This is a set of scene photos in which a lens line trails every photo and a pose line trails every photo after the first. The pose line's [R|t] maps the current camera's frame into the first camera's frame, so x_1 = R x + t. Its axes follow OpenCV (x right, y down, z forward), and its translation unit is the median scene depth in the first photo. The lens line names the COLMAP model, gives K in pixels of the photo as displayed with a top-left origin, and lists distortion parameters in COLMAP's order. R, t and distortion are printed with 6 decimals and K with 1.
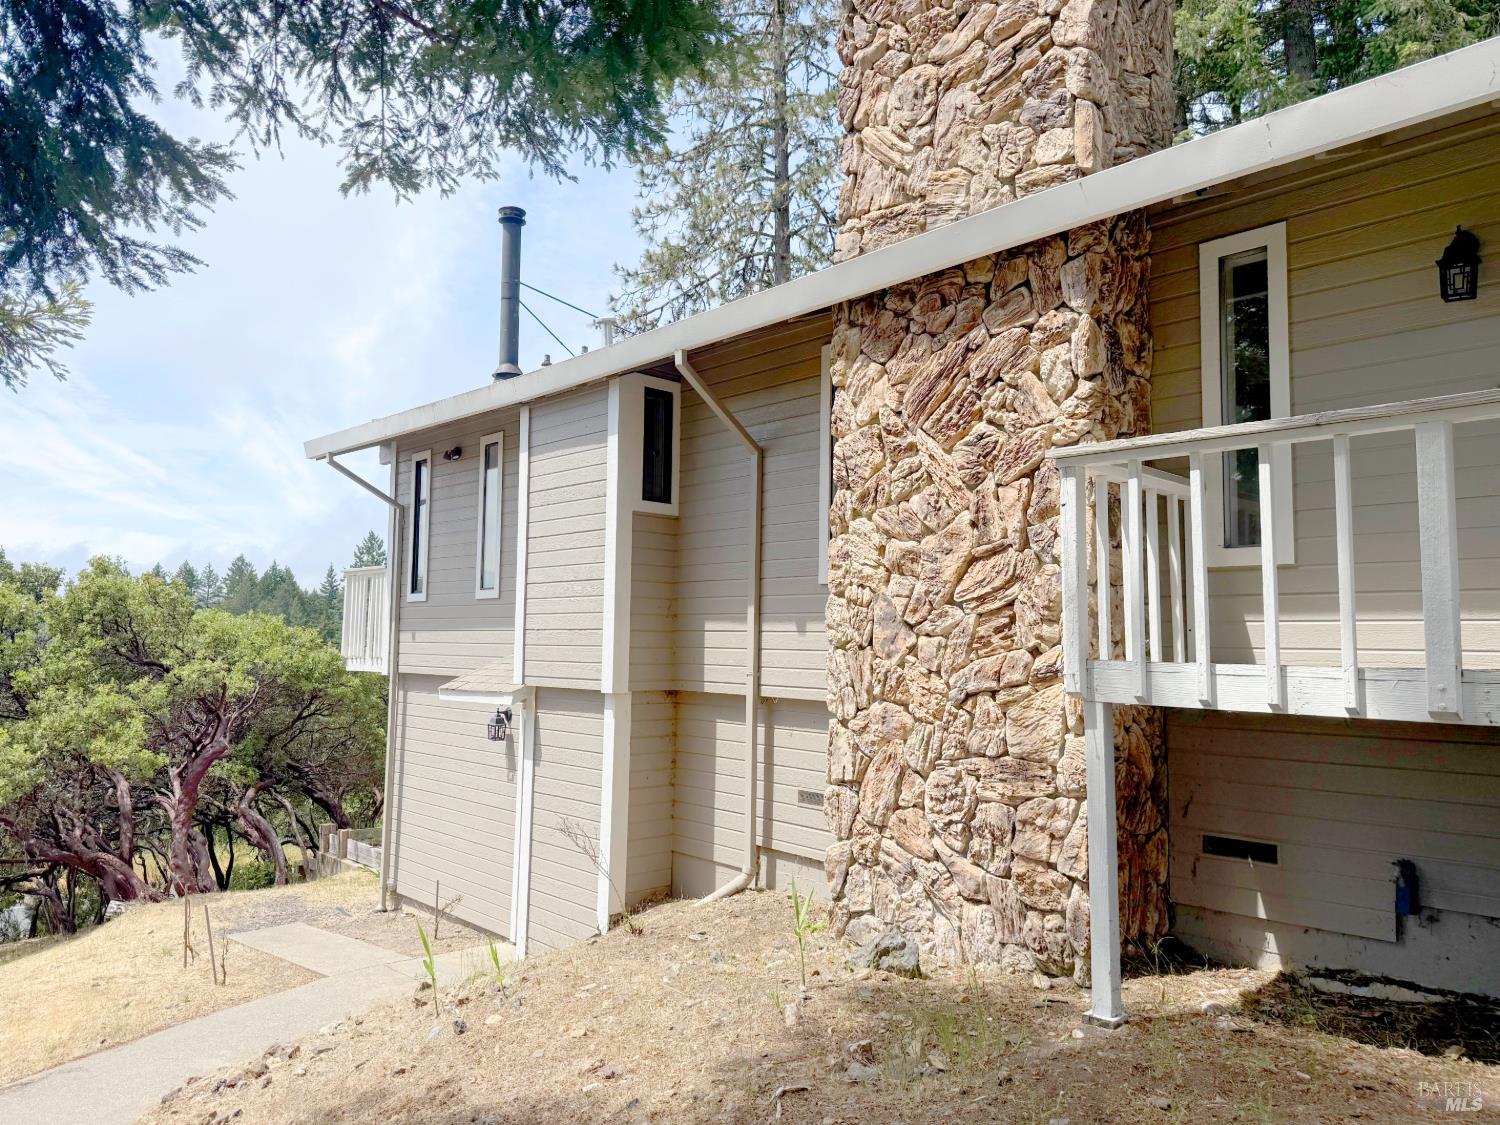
lens RADIAL K [[1045.5, 0, 750.0], [0, 1045.5, 562.5], [0, 0, 1]] dist [0.037955, -0.050877]
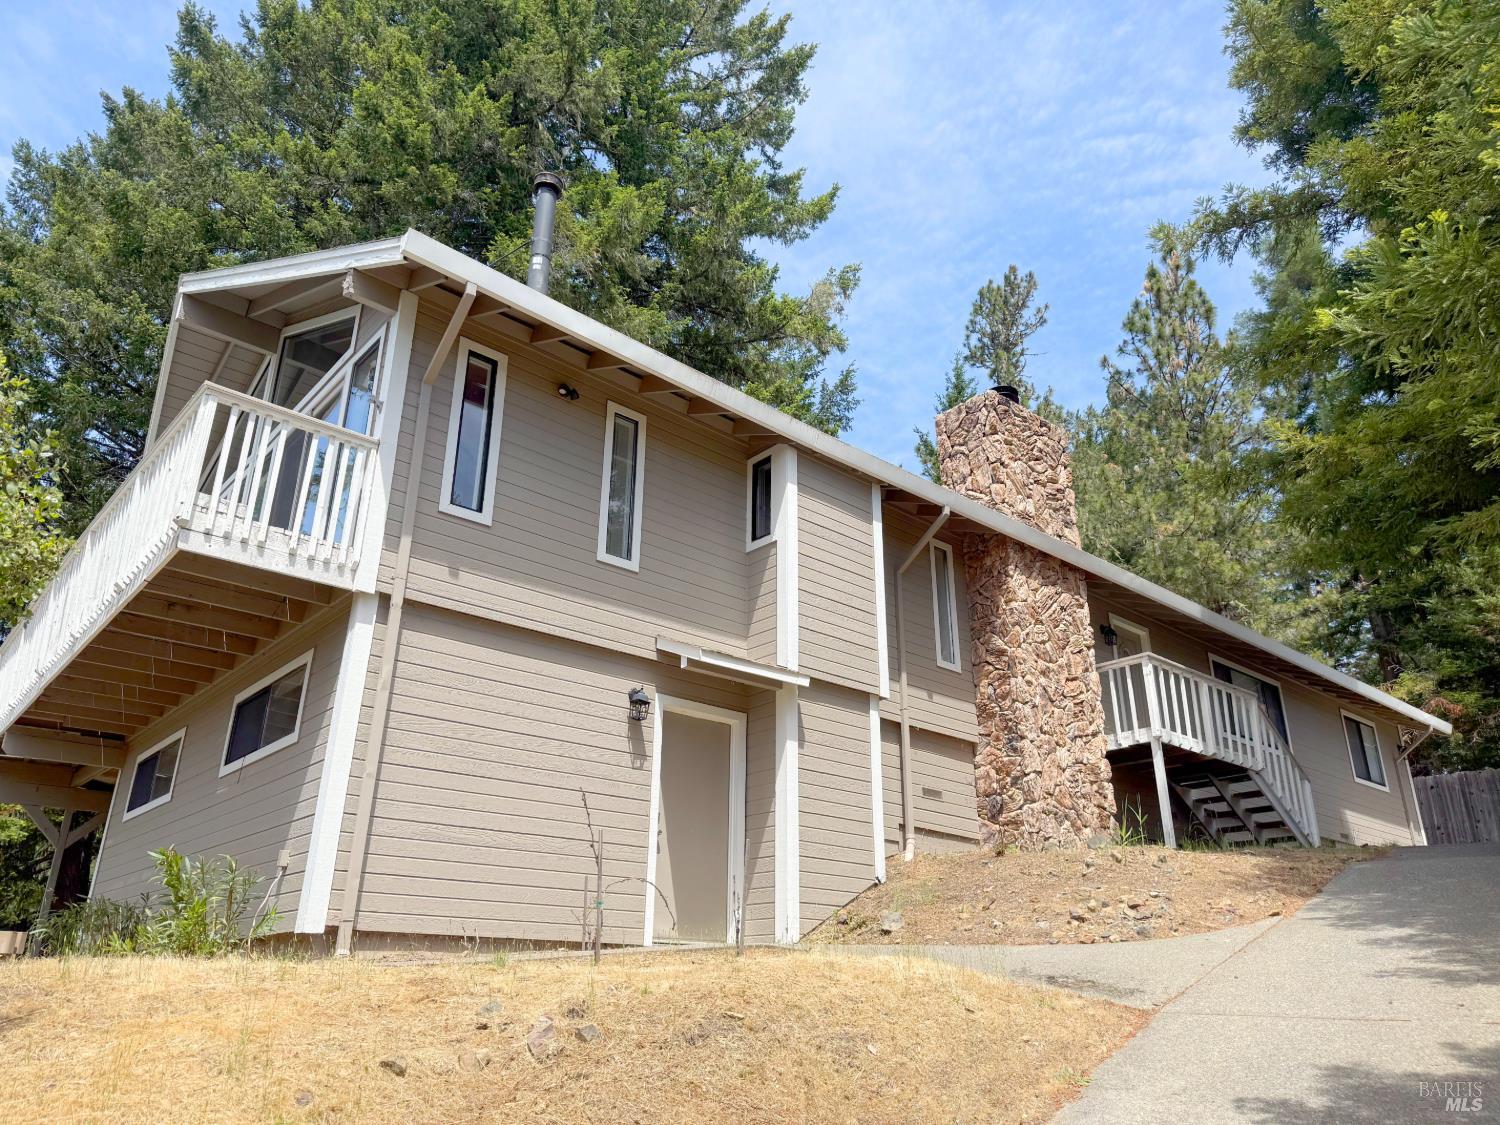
lens RADIAL K [[1045.5, 0, 750.0], [0, 1045.5, 562.5], [0, 0, 1]] dist [0.037955, -0.050877]
pose [[0.045563, 0.371216, 0.927428, -1.969896], [-0.087384, 0.926314, -0.366478, 0.637373], [-0.995132, -0.064345, 0.074644, 1.467925]]
